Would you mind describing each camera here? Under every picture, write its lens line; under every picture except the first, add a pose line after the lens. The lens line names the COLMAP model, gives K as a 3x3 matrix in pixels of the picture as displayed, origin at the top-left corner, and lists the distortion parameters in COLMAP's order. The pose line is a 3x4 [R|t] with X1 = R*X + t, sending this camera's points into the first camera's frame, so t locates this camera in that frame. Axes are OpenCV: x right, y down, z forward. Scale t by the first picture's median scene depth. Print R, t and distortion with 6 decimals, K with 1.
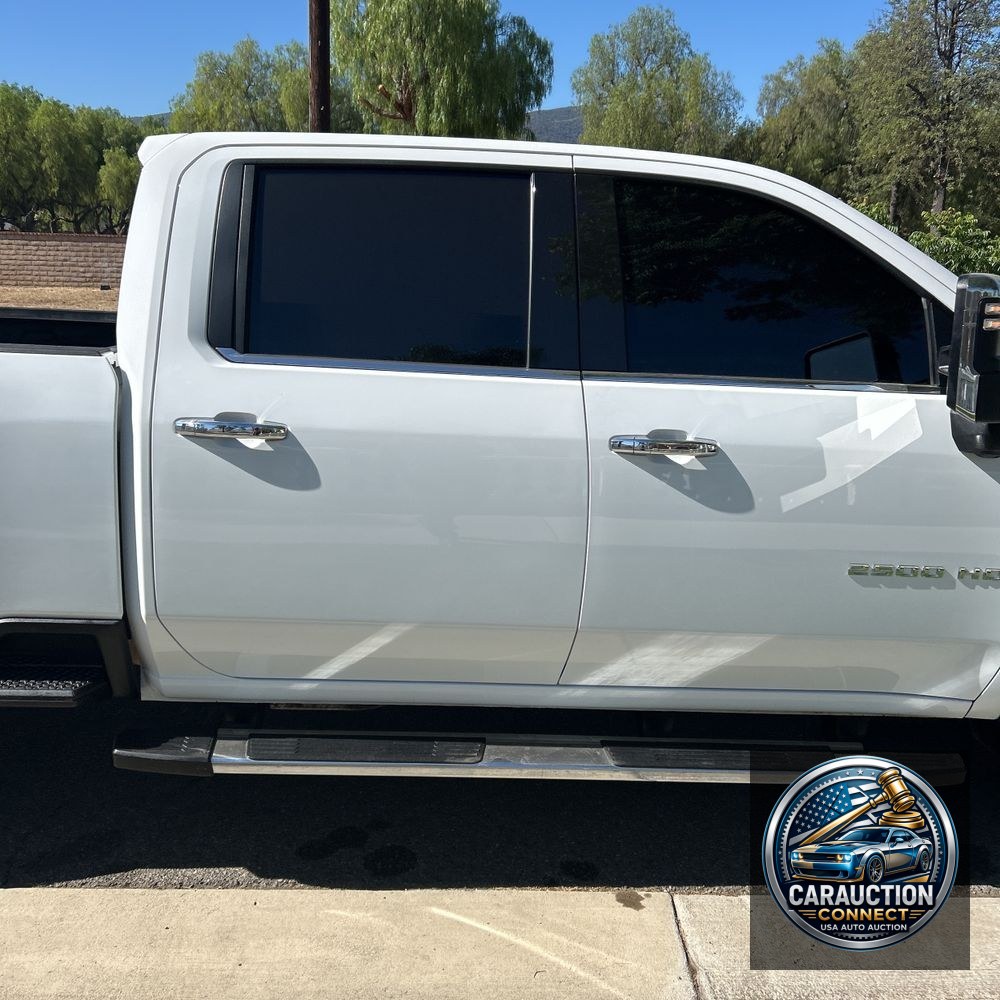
lens RADIAL K [[1012.5, 0, 504.7], [0, 1012.5, 490.2], [0, 0, 1]] dist [0.023645, 0.003458]
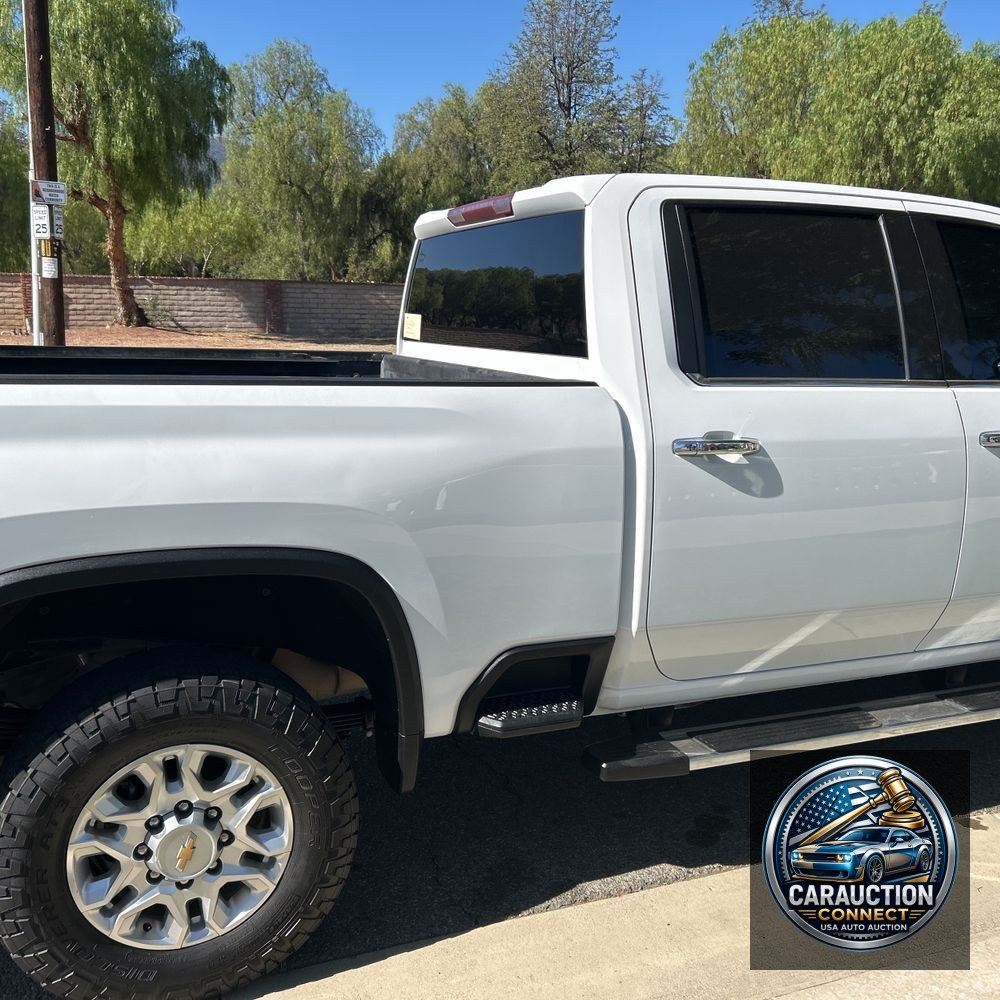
lens RADIAL K [[1005.8, 0, 500.0], [0, 1005.8, 500.0], [0, 0, 1]] dist [0.071658, -0.087356]
pose [[0.934369, -0.079948, 0.347223, -0.389926], [0.086780, 0.996219, -0.004143, -0.008440], [-0.345579, 0.034003, 0.937774, 0.028928]]
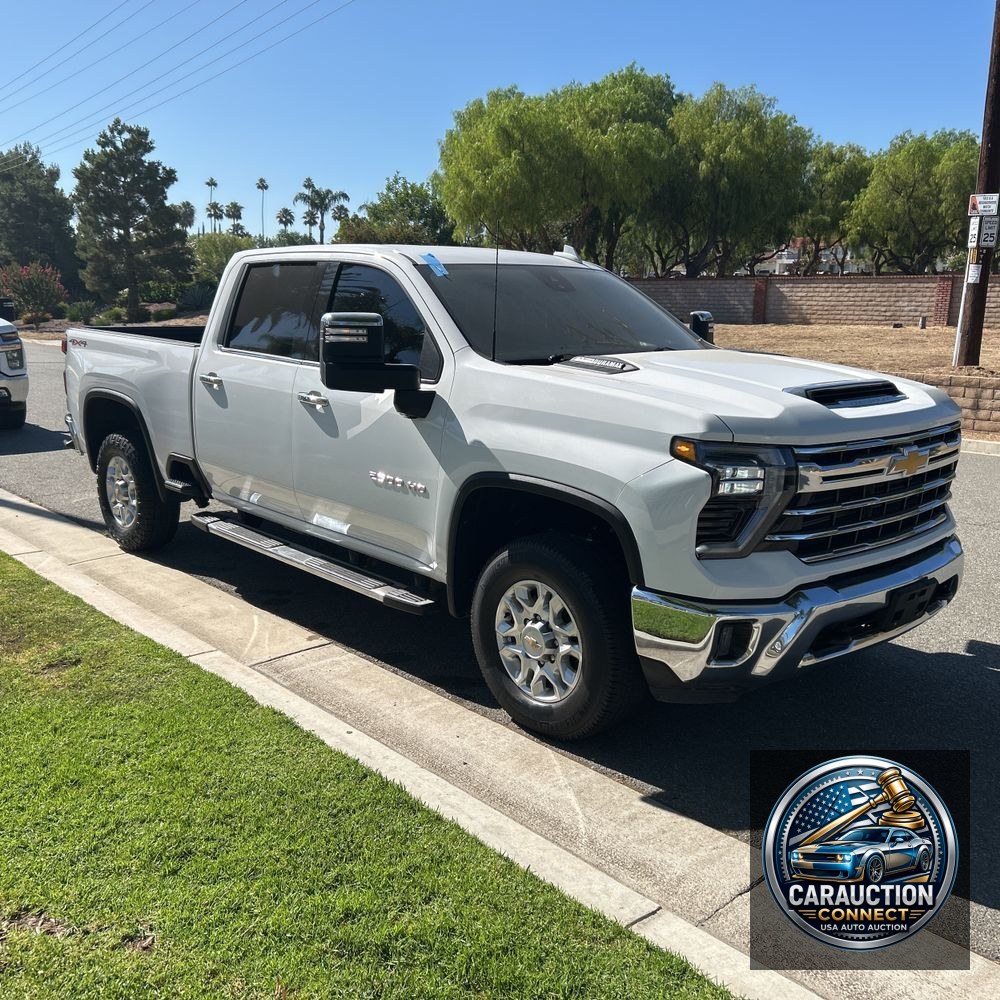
lens RADIAL K [[1012.4, 0, 499.6], [0, 1012.4, 535.0], [0, 0, 1]] dist [0.017655, 0.002747]
pose [[0.645710, 0.156185, -0.747439, 0.875568], [-0.151830, 0.985574, 0.074780, 0.006360], [0.748336, 0.065197, 0.660108, -0.009504]]
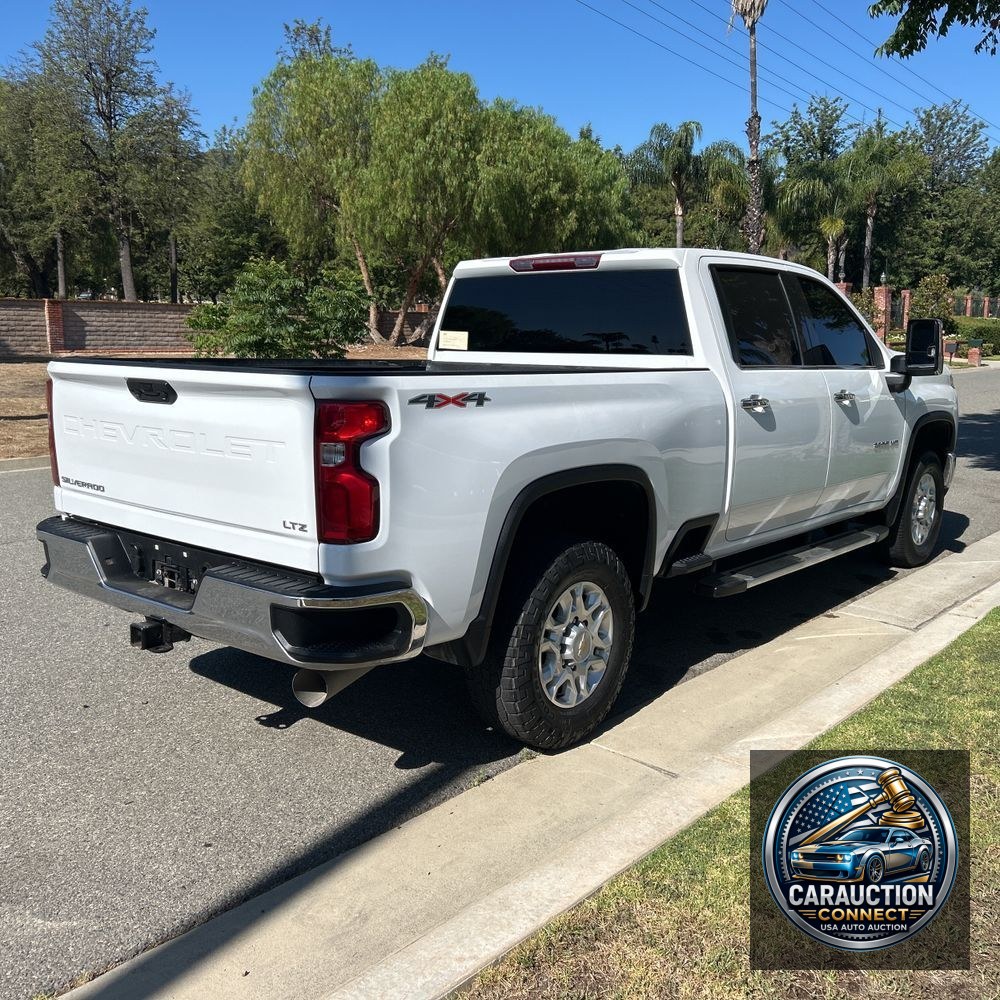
lens RADIAL K [[1002.1, 0, 496.6], [0, 1002.1, 517.9], [0, 0, 1]] dist [0.050209, -0.033244]
pose [[0.677152, -0.155591, 0.719206, -0.912483], [0.165952, 0.984500, 0.056736, -0.016035], [-0.716886, 0.080935, 0.692477, 0.015067]]
